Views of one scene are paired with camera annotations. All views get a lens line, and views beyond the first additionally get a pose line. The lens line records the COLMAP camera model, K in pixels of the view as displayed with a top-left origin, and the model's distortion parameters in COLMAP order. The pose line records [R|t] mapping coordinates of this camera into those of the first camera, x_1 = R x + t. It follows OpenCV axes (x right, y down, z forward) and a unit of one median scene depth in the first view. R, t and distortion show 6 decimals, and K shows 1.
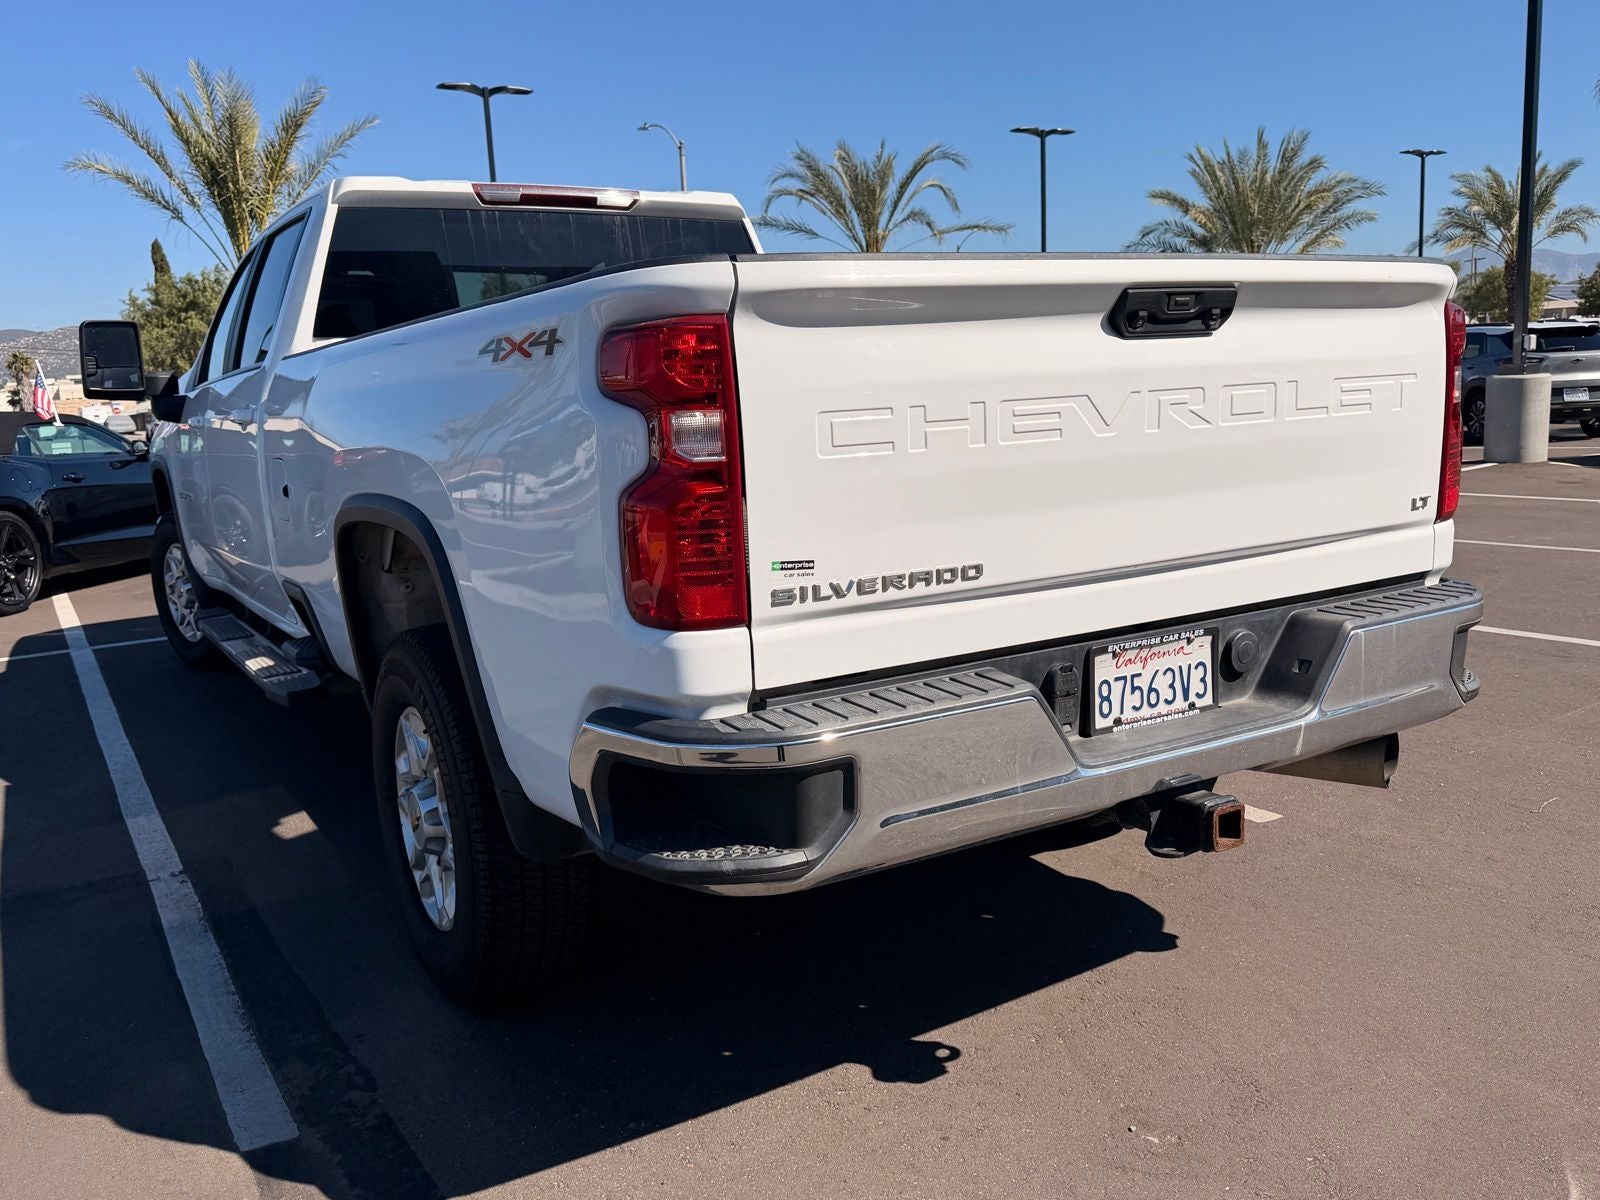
lens RADIAL K [[1338.8, 0, 865.2], [0, 1338.8, 598.3], [0, 0, 1]] dist [0.201147, -0.370186]
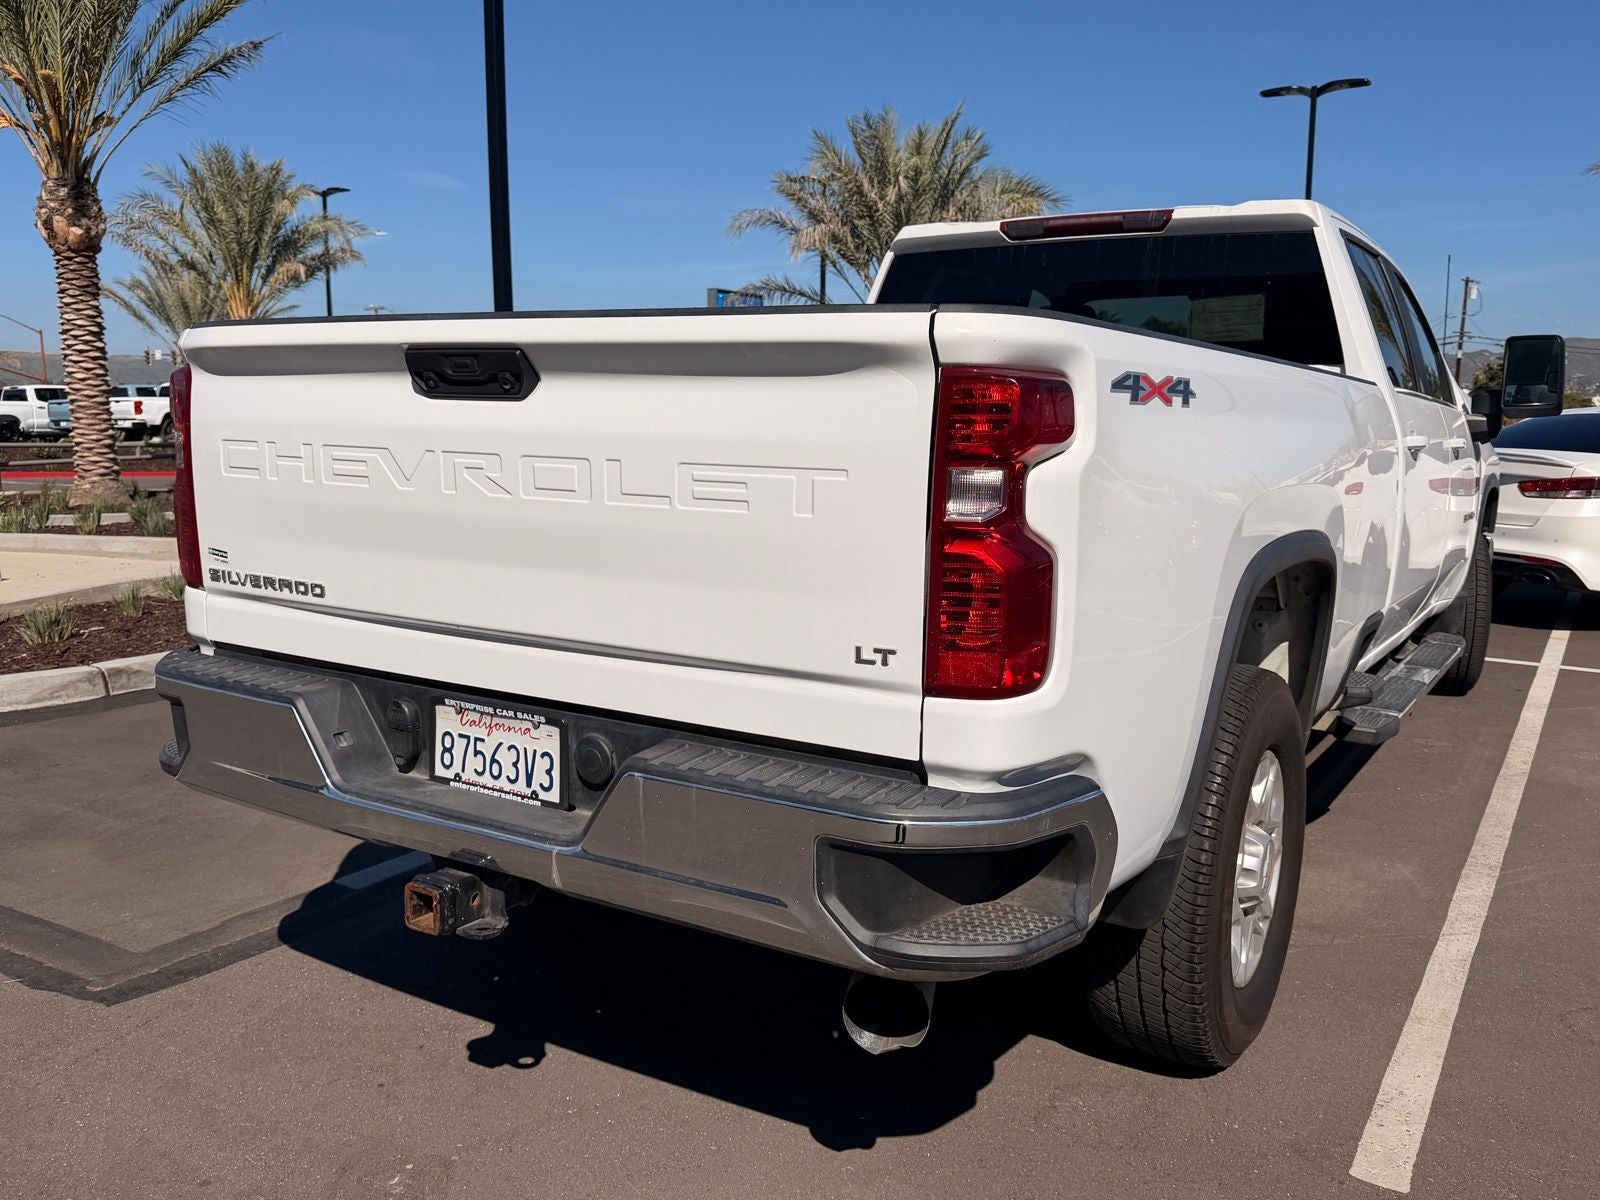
lens RADIAL K [[1343.1, 0, 747.5], [0, 1343.1, 596.3], [0, 0, 1]] dist [0.193930, -0.363106]
pose [[0.400636, 0.178349, -0.898711, 1.145543], [-0.180015, 0.977076, 0.113651, -0.191305], [0.898379, 0.116249, 0.423558, 0.747320]]
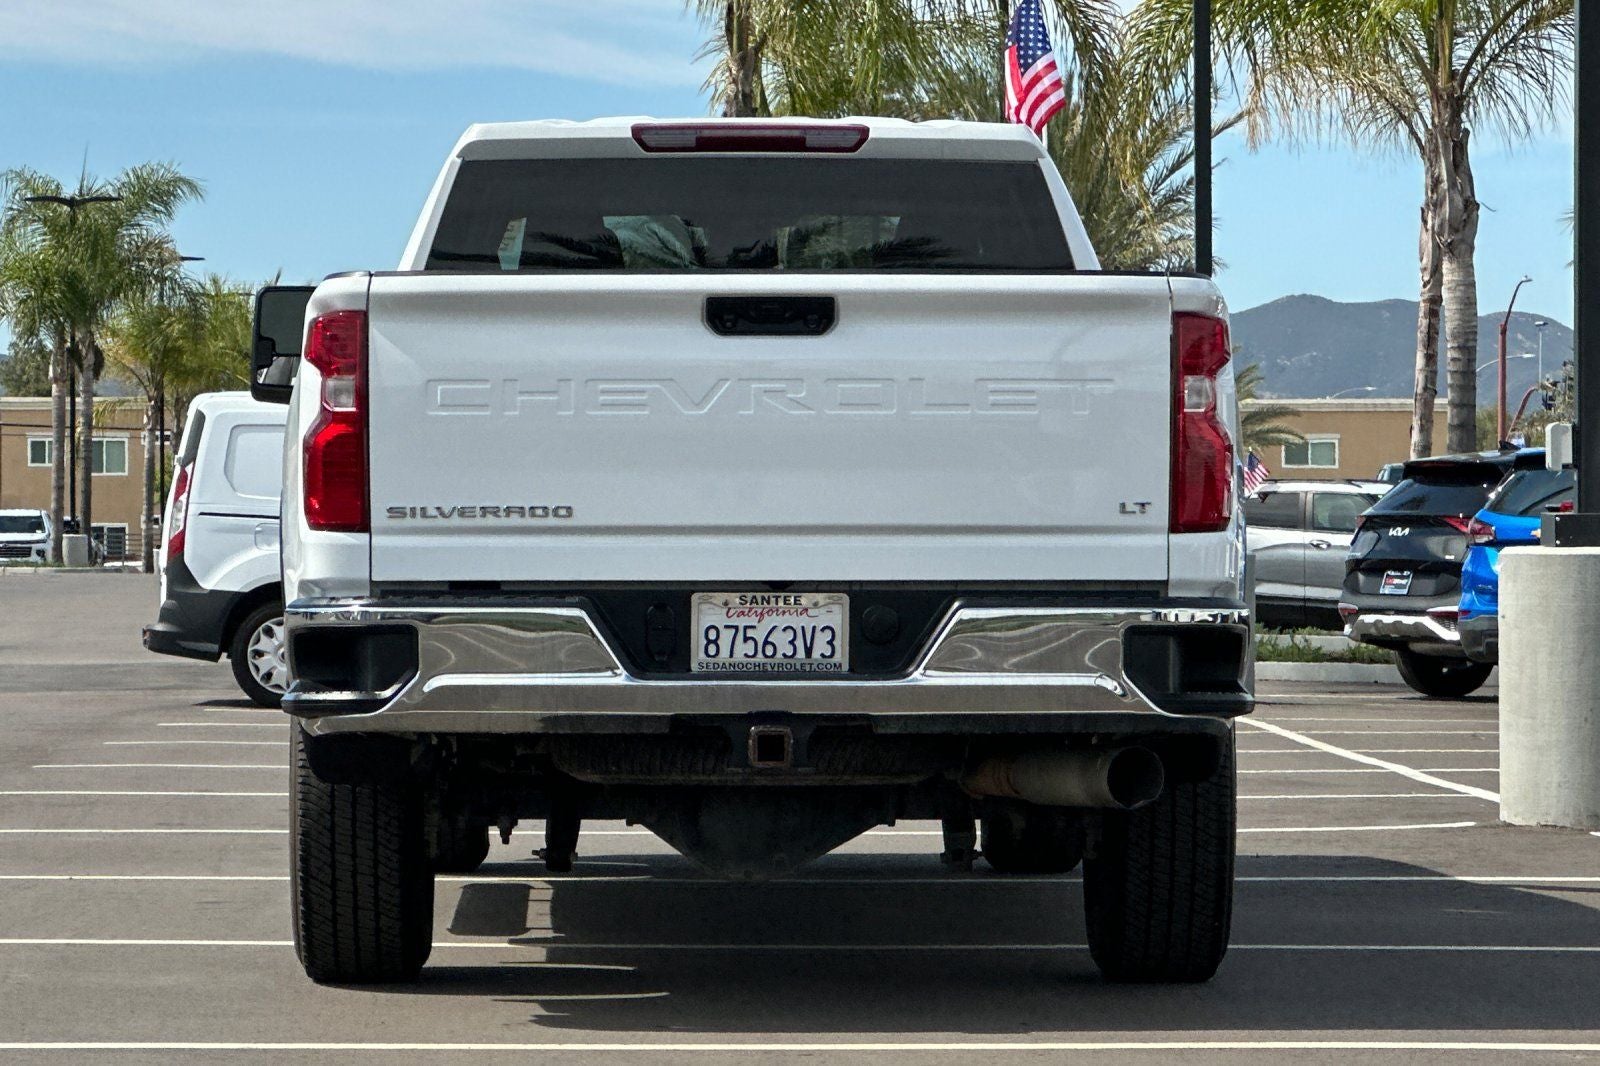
lens RADIAL K [[6156.0, 0, 800.0], [0, 6156.0, 533.0], [0, 0, 1]] dist [-0.690428, -0.545817]
pose [[0.849743, 0.041651, -0.525549, 2.948229], [-0.120892, 0.985705, -0.117347, 0.580601], [0.513149, 0.163249, 0.842632, -3.342307]]
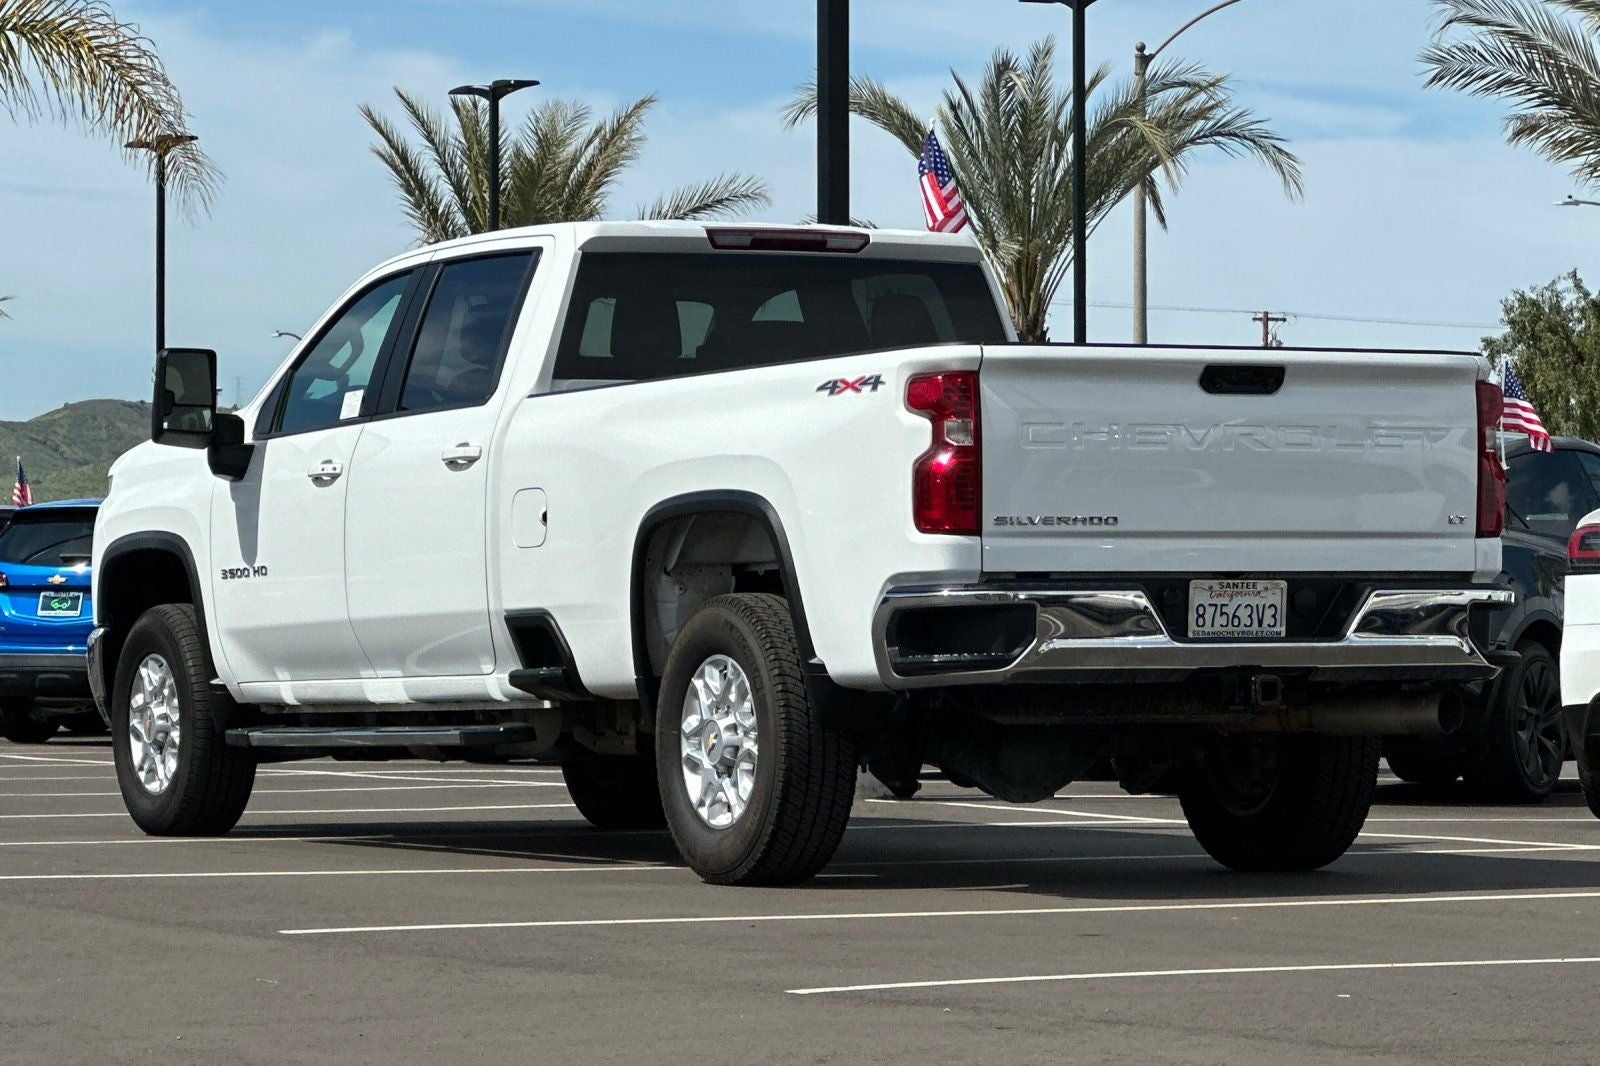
lens RADIAL K [[6156.0, 0, 800.0], [0, 6156.0, 533.0], [0, 0, 1]] dist [-0.690428, -0.545817]
pose [[0.993990, 0.037557, -0.102831, 0.440639], [-0.054802, 0.983850, -0.170400, 1.213432], [0.094771, 0.175011, 0.979995, -6.025892]]
